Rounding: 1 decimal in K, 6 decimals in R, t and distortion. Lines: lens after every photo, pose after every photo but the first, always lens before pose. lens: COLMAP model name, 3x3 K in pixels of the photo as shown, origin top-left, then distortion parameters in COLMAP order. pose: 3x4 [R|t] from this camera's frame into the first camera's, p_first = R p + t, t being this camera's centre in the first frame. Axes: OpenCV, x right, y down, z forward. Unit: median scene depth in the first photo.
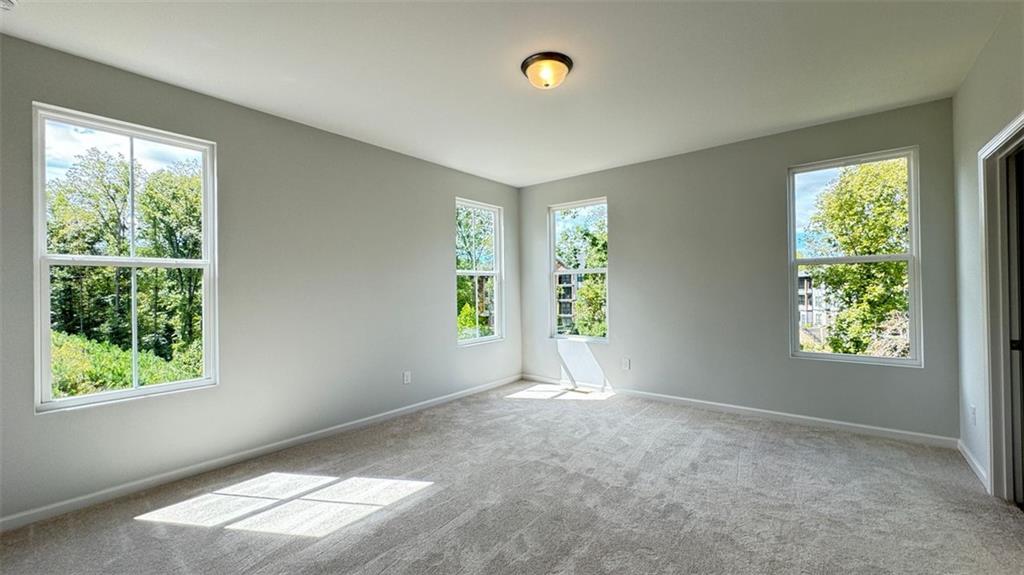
lens RADIAL K [[408.8, 0, 512.0], [0, 408.8, 287.5], [0, 0, 1]] dist [-0.007393, -0.000587]
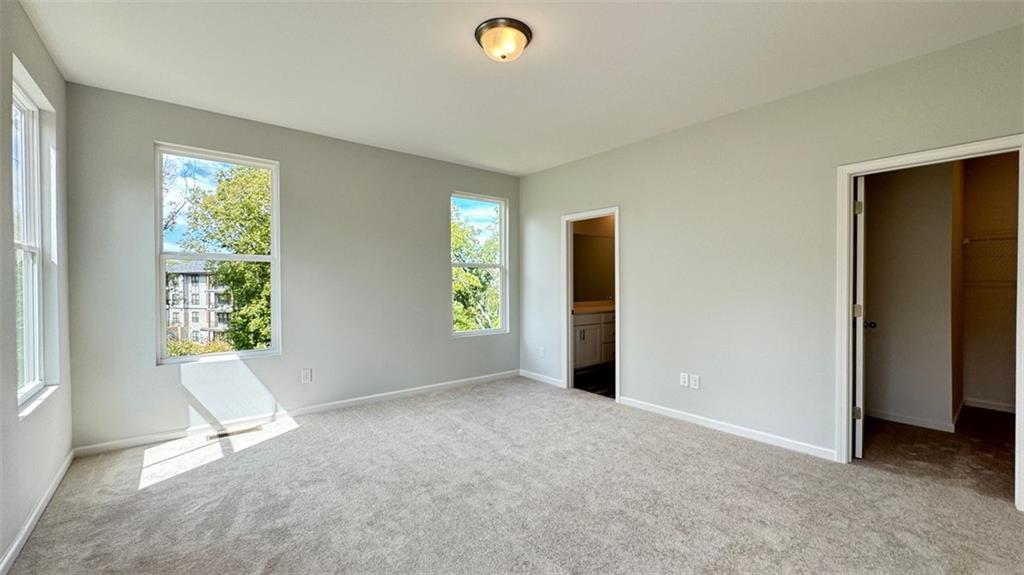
lens RADIAL K [[408.8, 0, 512.0], [0, 408.8, 287.5], [0, 0, 1]] dist [-0.007393, -0.000587]
pose [[0.200727, 0.001305, 0.979646, -0.590181], [-0.007963, 0.999968, 0.000300, 0.010161], [-0.979615, -0.007861, 0.200731, 0.592970]]
